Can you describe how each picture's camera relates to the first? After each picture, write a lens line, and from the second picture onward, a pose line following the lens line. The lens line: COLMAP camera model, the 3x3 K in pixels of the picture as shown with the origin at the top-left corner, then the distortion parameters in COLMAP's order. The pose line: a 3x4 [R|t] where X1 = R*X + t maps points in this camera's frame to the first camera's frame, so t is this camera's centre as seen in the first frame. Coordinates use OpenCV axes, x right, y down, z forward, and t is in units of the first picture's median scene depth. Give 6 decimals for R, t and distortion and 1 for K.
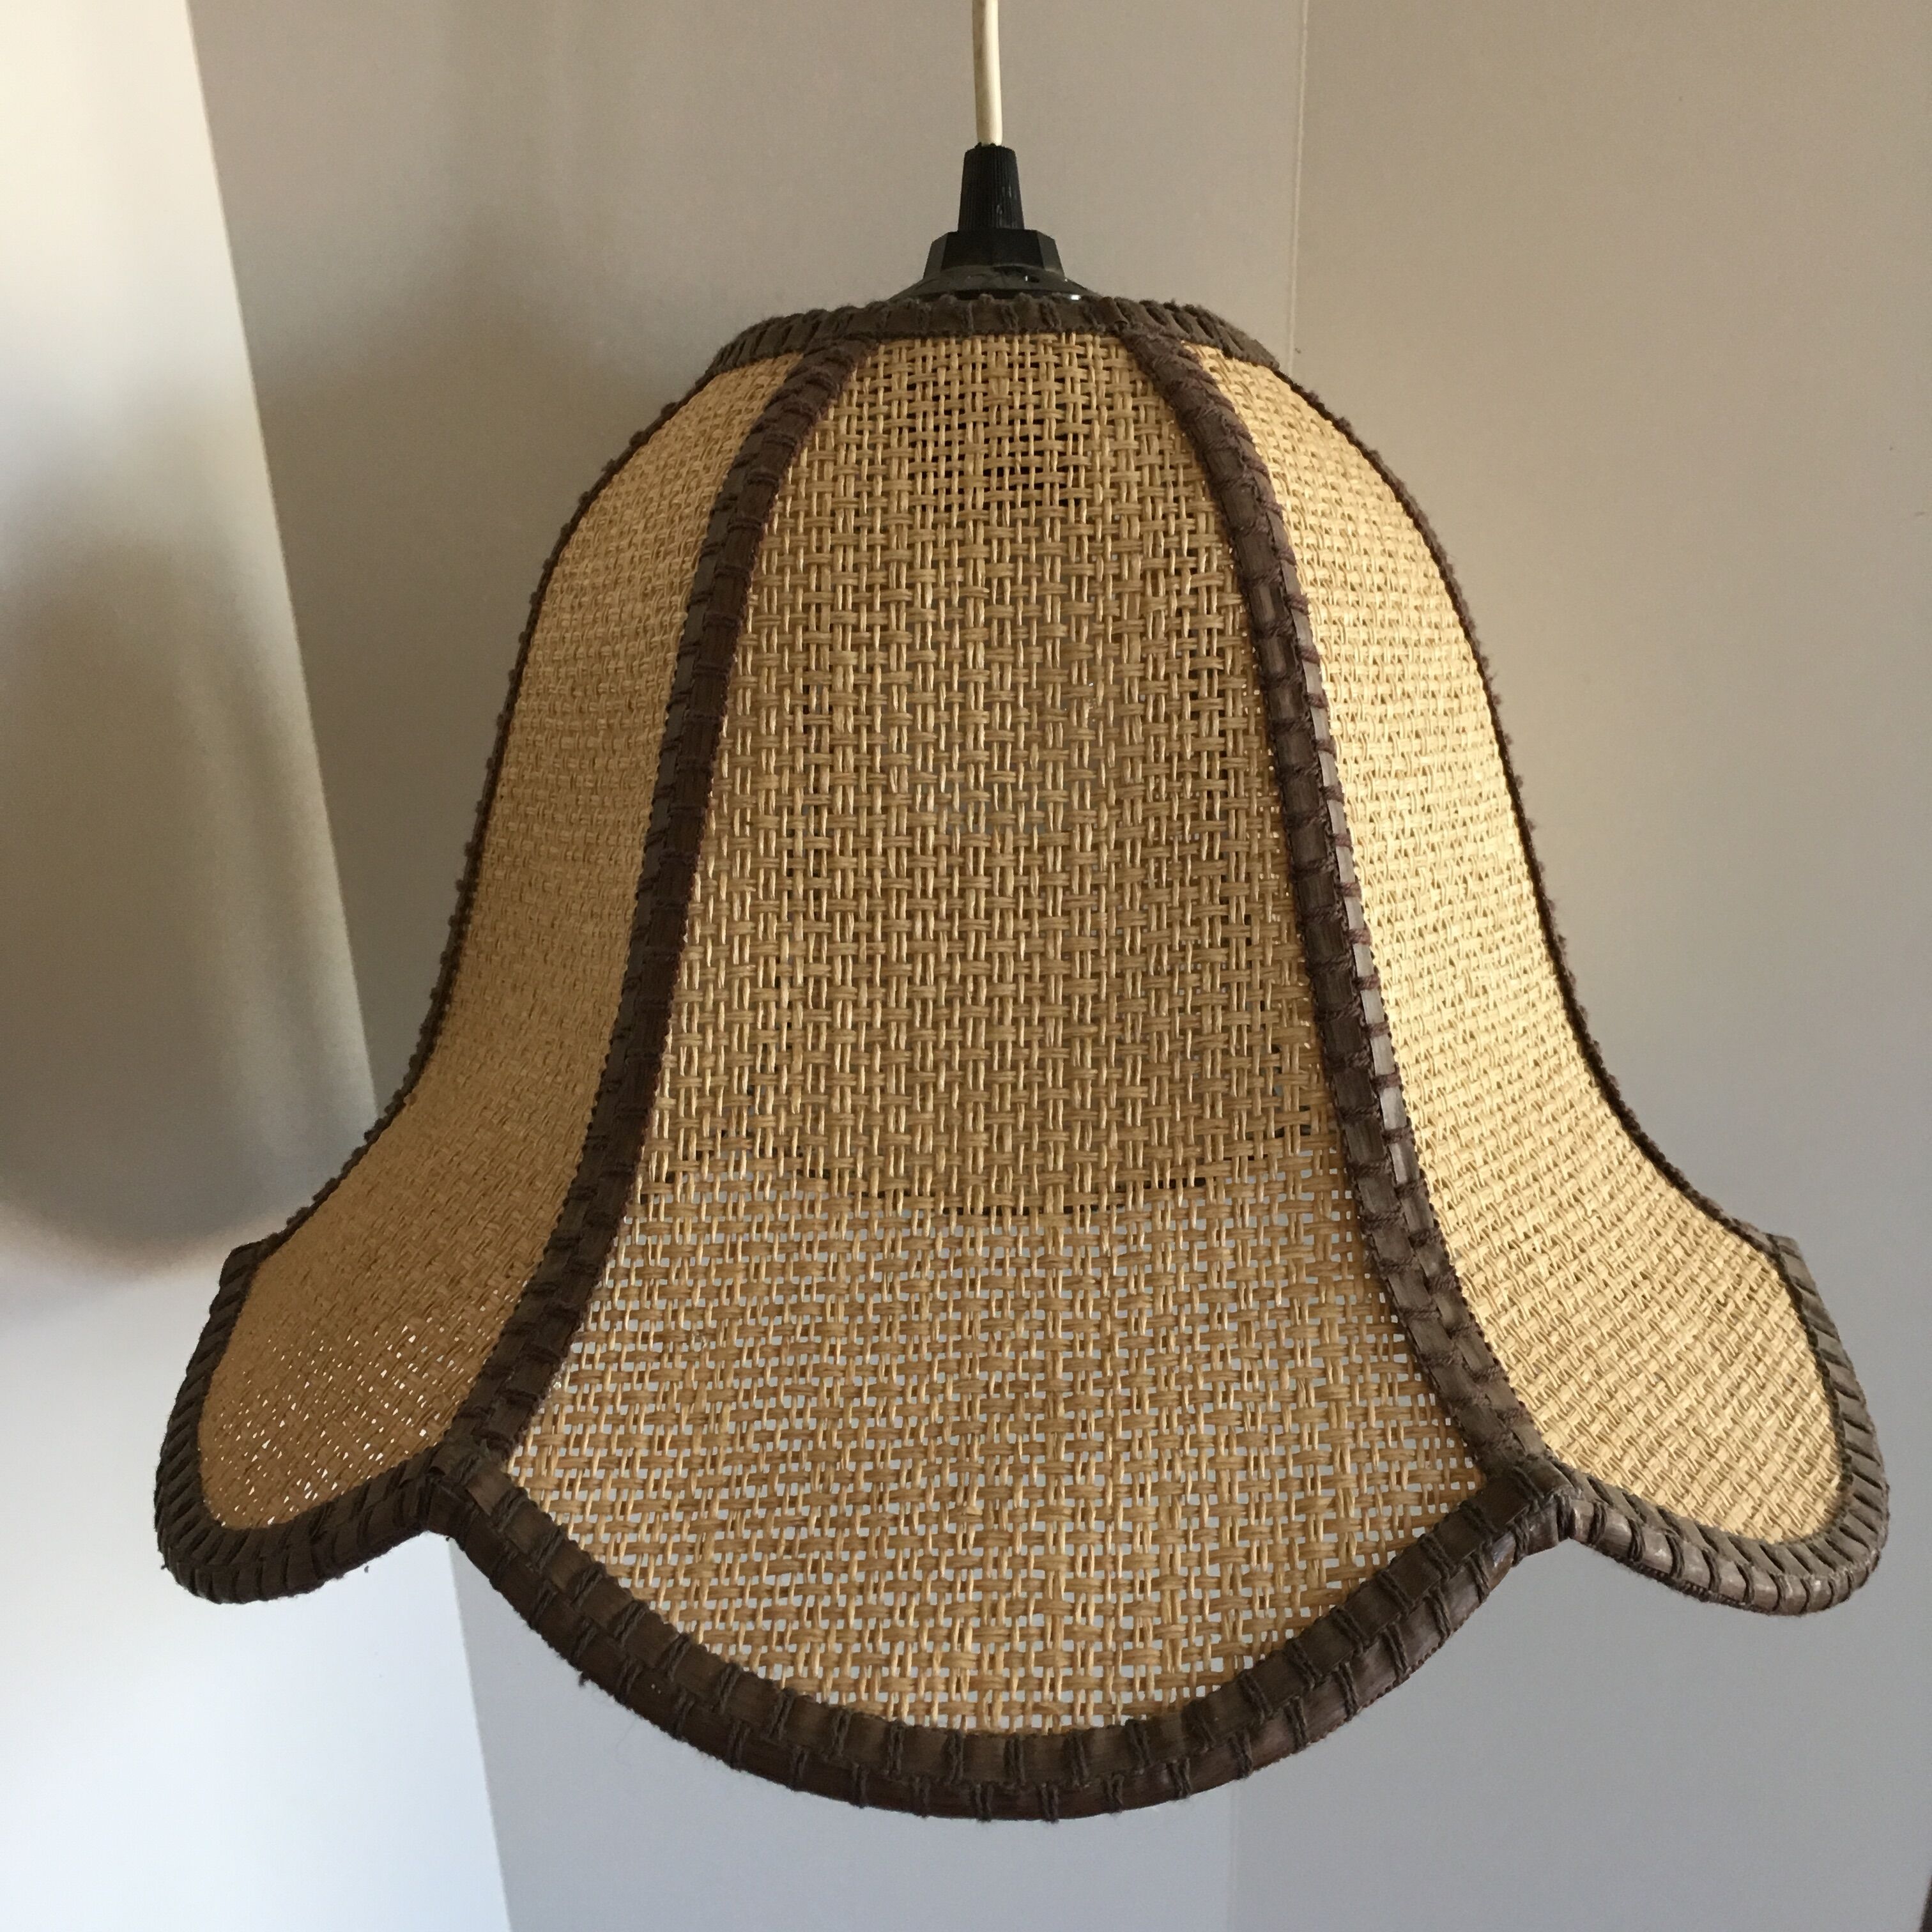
lens RADIAL K [[2232.9, 0, 966.0], [0, 2232.9, 966.0], [0, 0, 1]] dist [0.082593, -0.176706]
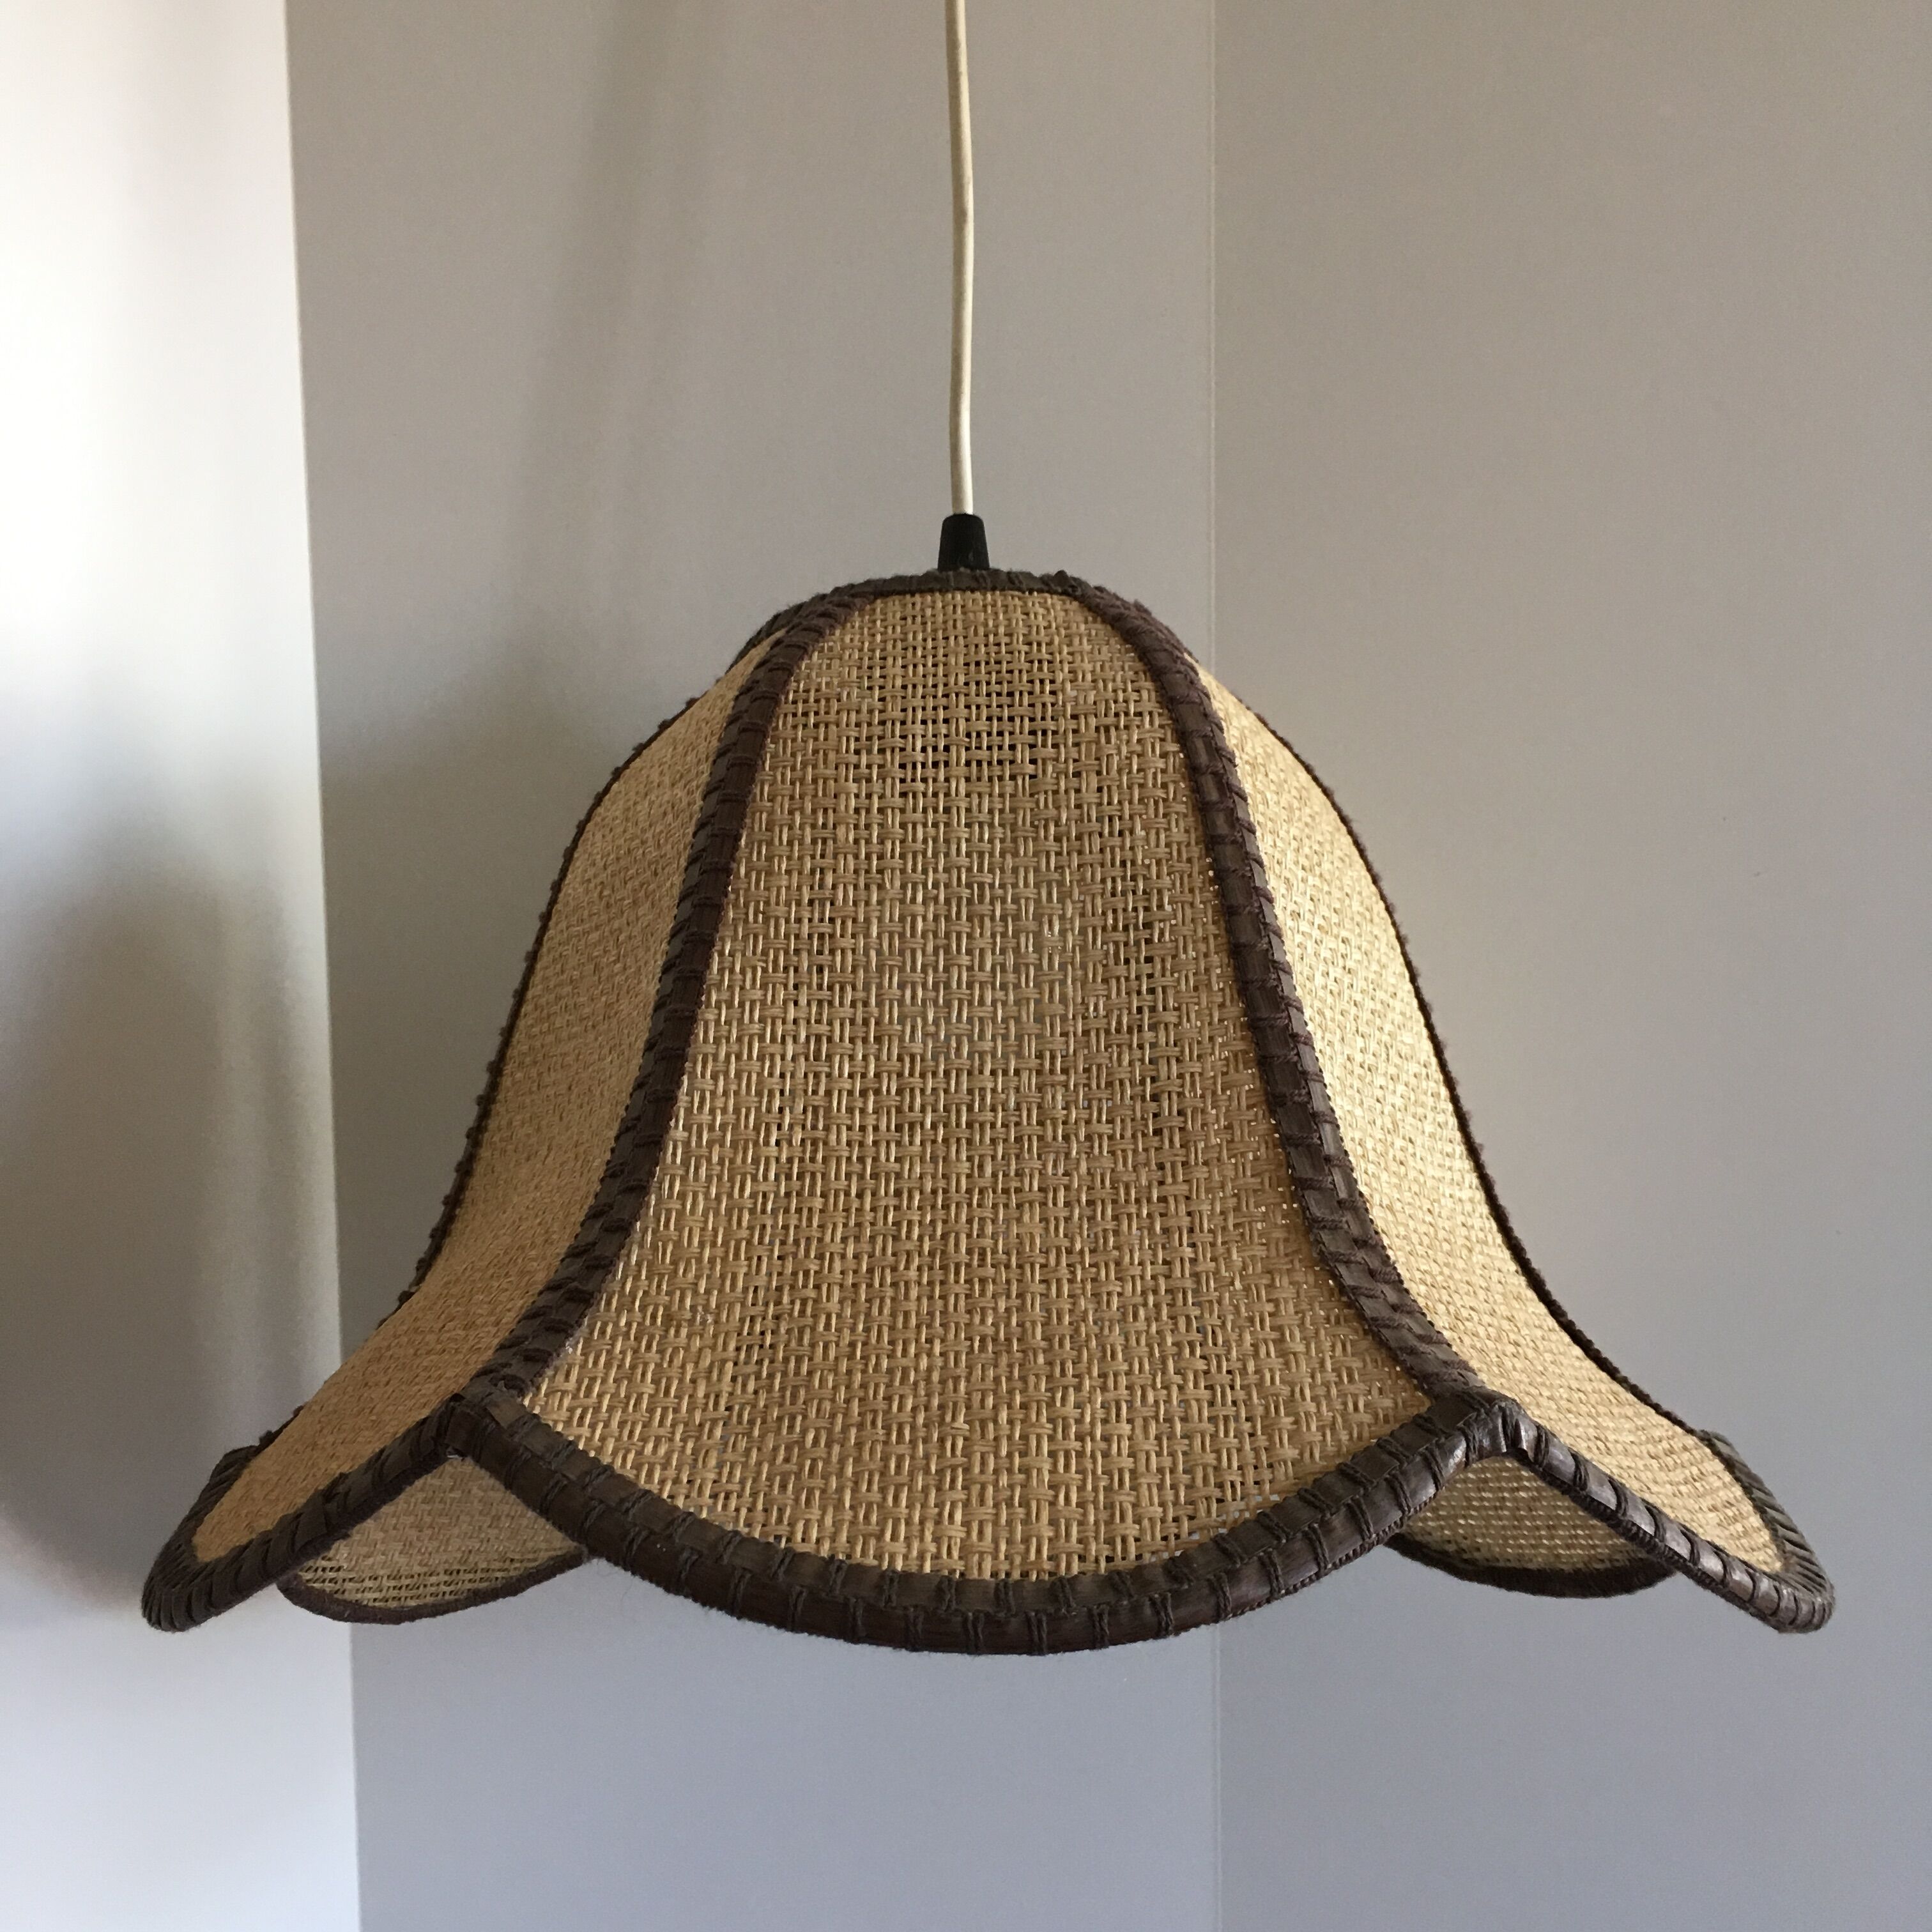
lens RADIAL K [[2232.9, 0, 966.0], [0, 2232.9, 966.0], [0, 0, 1]] dist [0.082593, -0.176706]
pose [[0.999585, 0.009506, 0.027188, -0.022850], [0.001140, 0.930165, -0.367139, 0.386717], [-0.028779, 0.367018, 0.929769, -0.065757]]
